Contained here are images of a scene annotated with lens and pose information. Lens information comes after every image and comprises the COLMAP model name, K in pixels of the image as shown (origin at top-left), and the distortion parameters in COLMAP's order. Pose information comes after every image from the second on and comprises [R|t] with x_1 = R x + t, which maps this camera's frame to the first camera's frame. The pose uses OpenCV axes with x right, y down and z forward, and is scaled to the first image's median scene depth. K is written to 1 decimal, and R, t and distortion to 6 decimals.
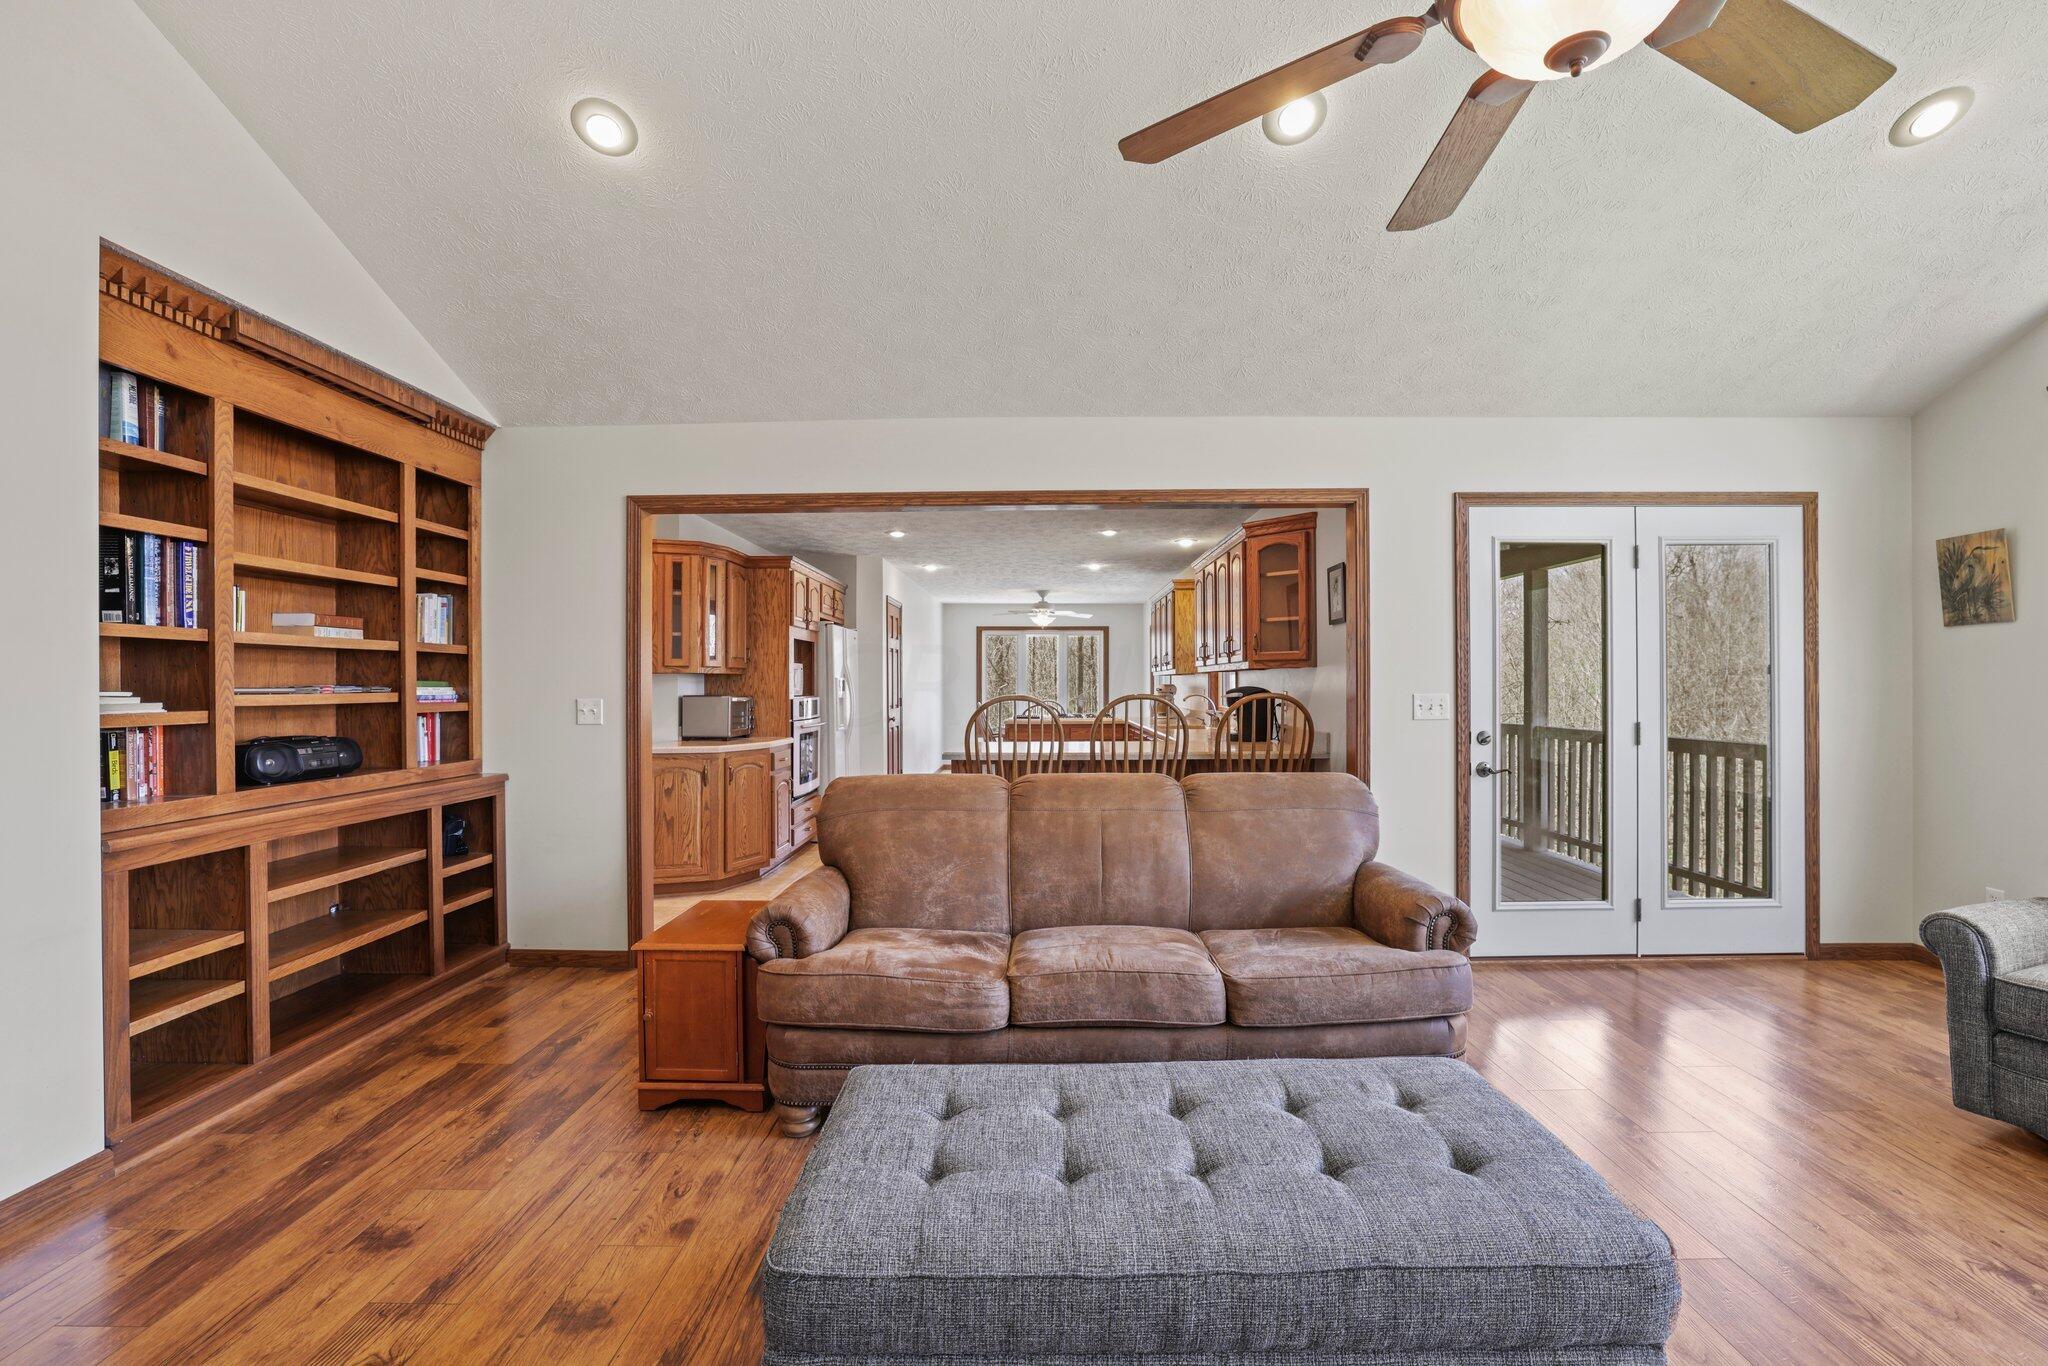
lens RADIAL K [[885.2, 0, 1020.4], [0, 885.2, 686.2], [0, 0, 1]] dist [-0.031180, 0.002170]
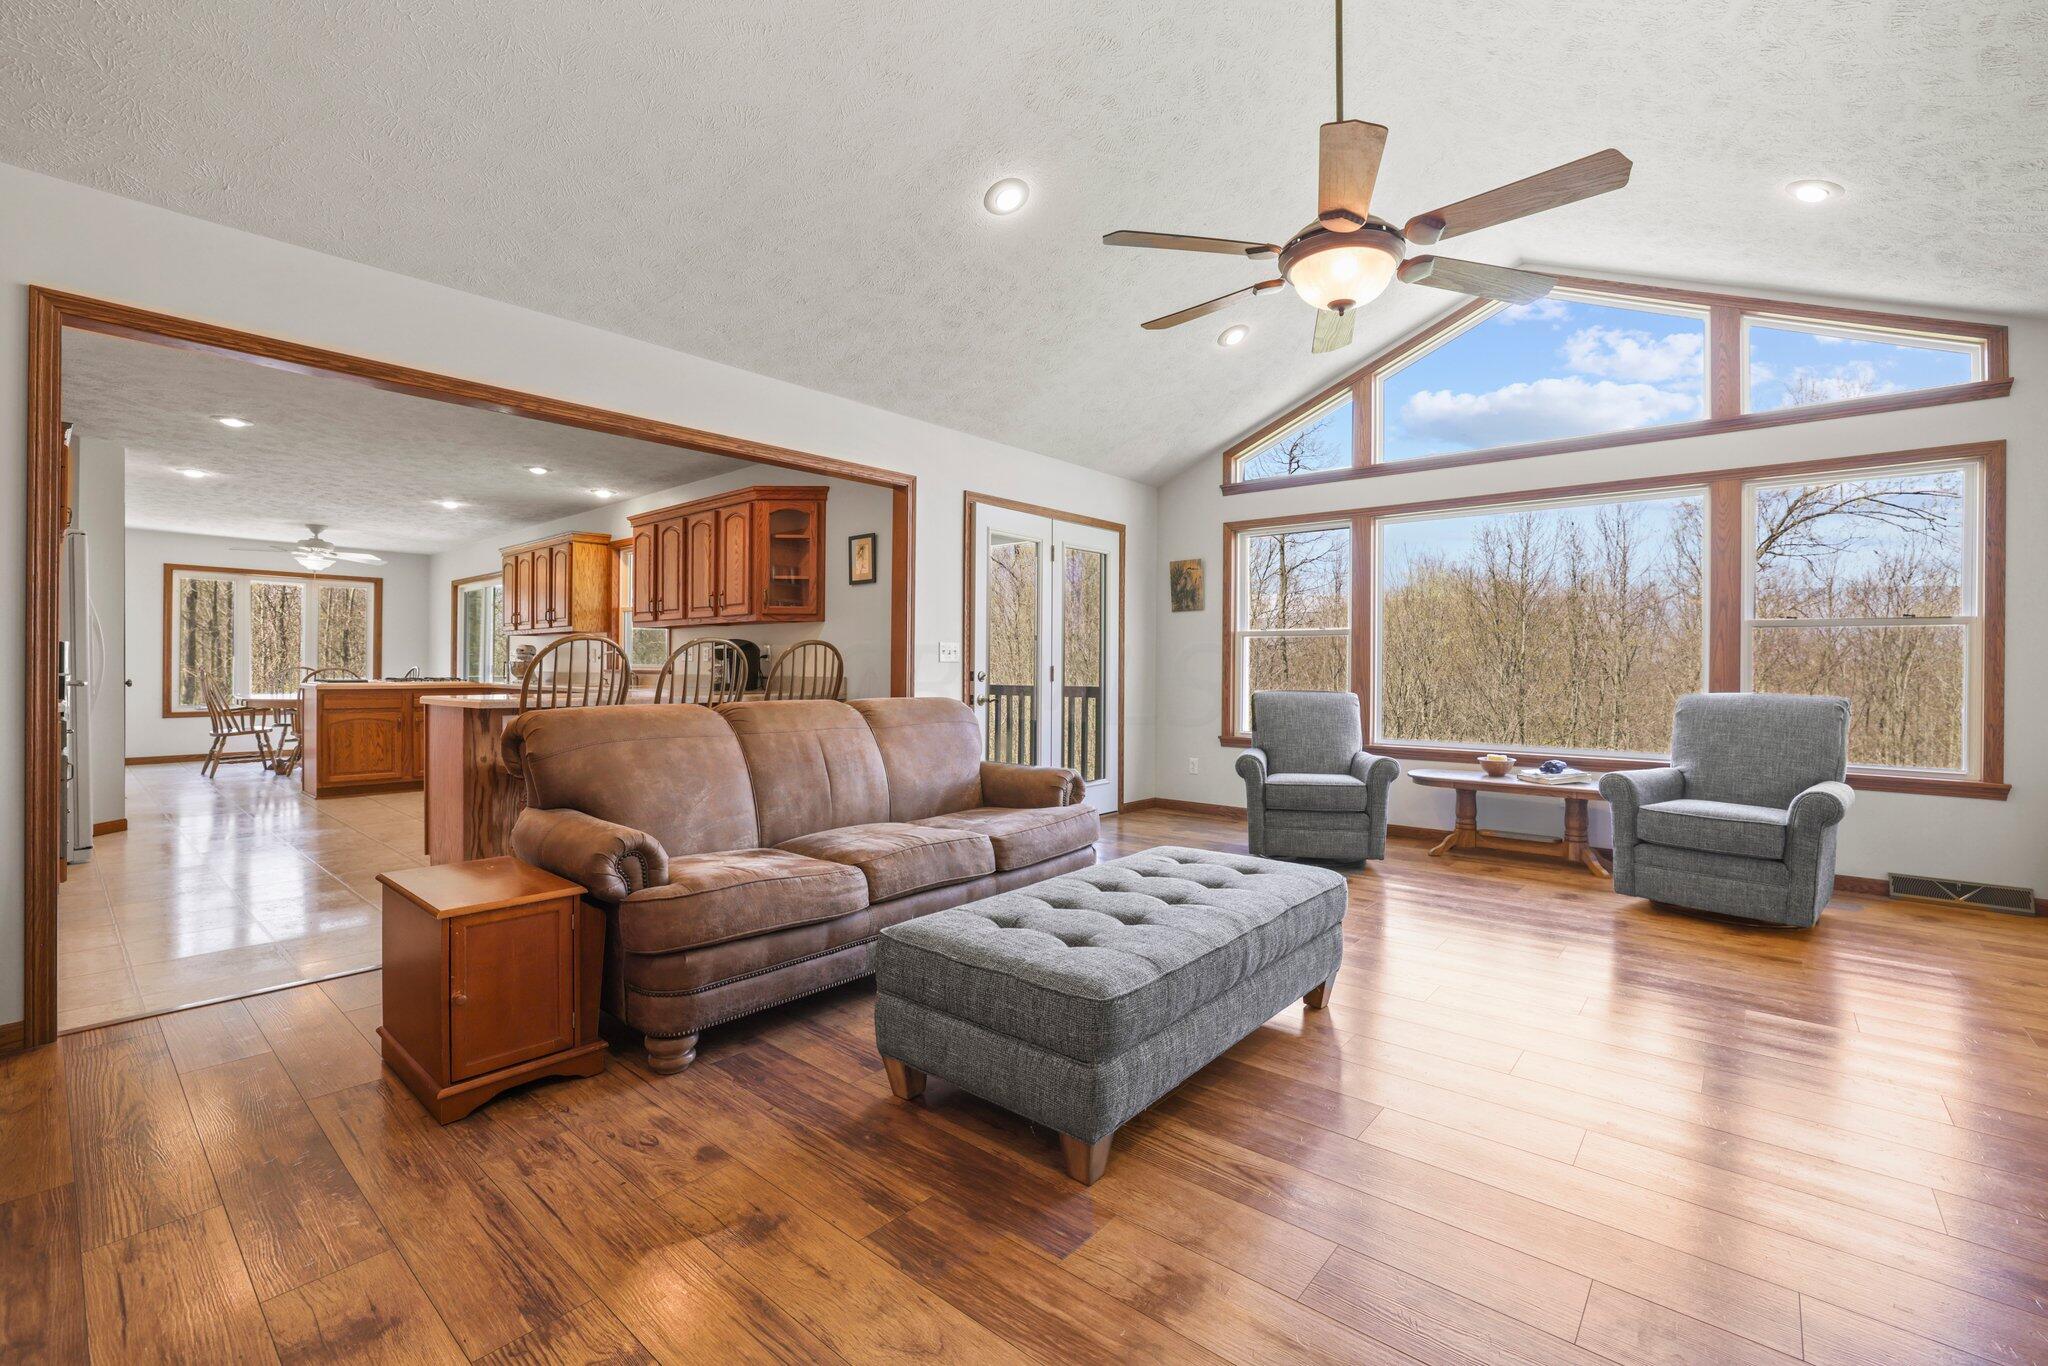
lens RADIAL K [[885.2, 0, 1025.9], [0, 885.2, 673.5], [0, 0, 1]] dist [-0.031180, 0.002170]
pose [[0.639603, 0.003079, 0.768699, -0.526081], [-0.006711, 0.999976, 0.001578, 0.058838], [-0.768676, -0.006169, 0.639608, 0.081505]]
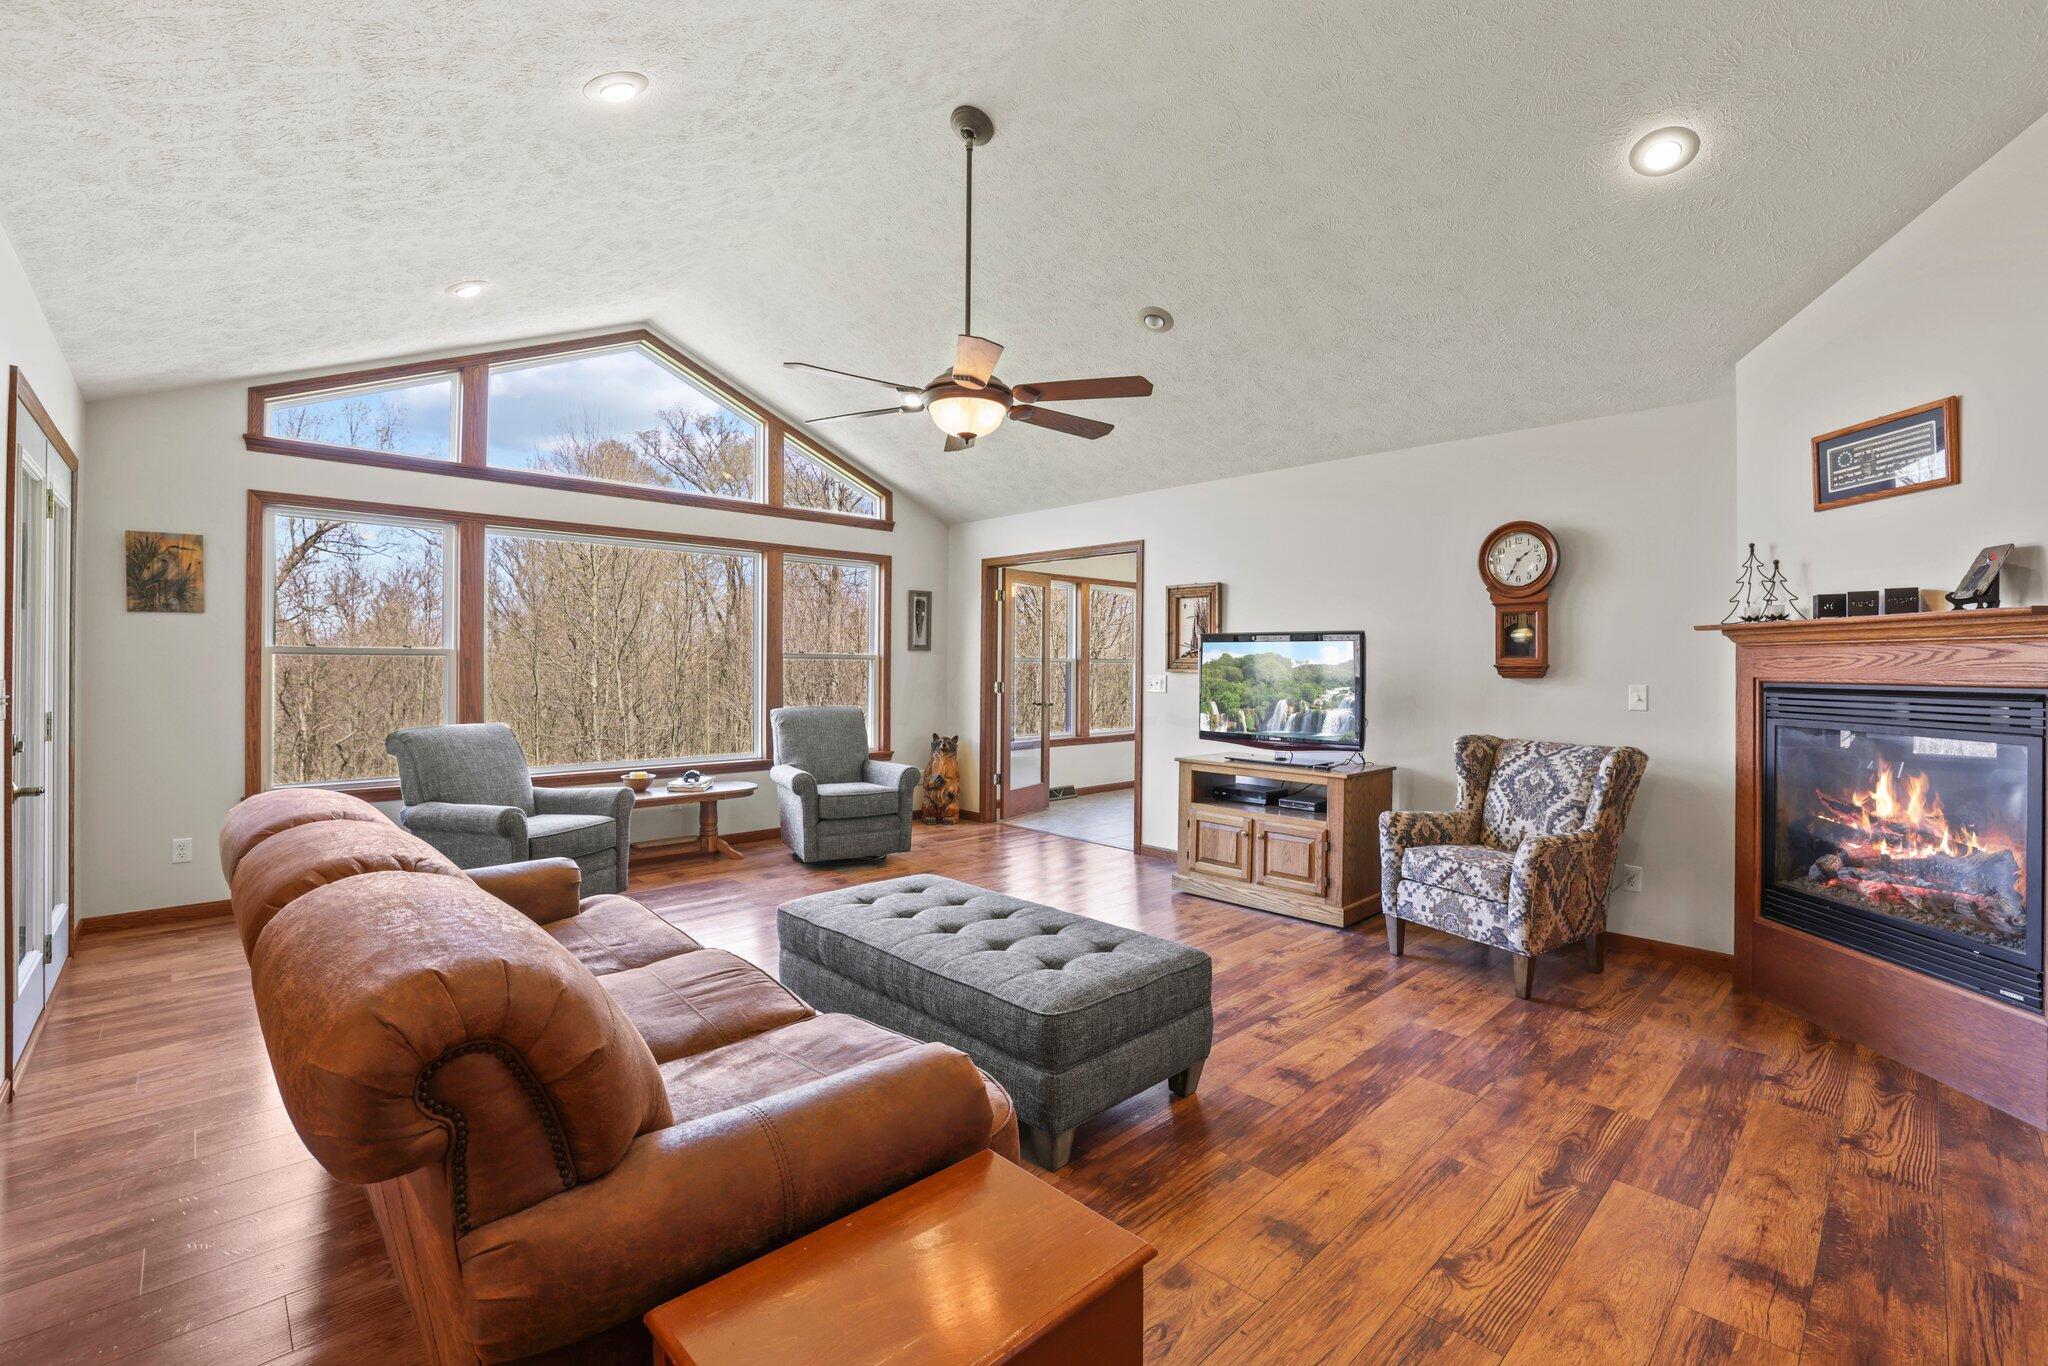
lens RADIAL K [[885.2, 0, 1039.9], [0, 885.2, 669.1], [0, 0, 1]] dist [-0.031180, 0.002170]
pose [[-0.707862, -0.003618, 0.706342, -0.537923], [-0.000639, 0.999990, 0.004481, -0.002221], [-0.706351, 0.002721, -0.707857, 1.016837]]
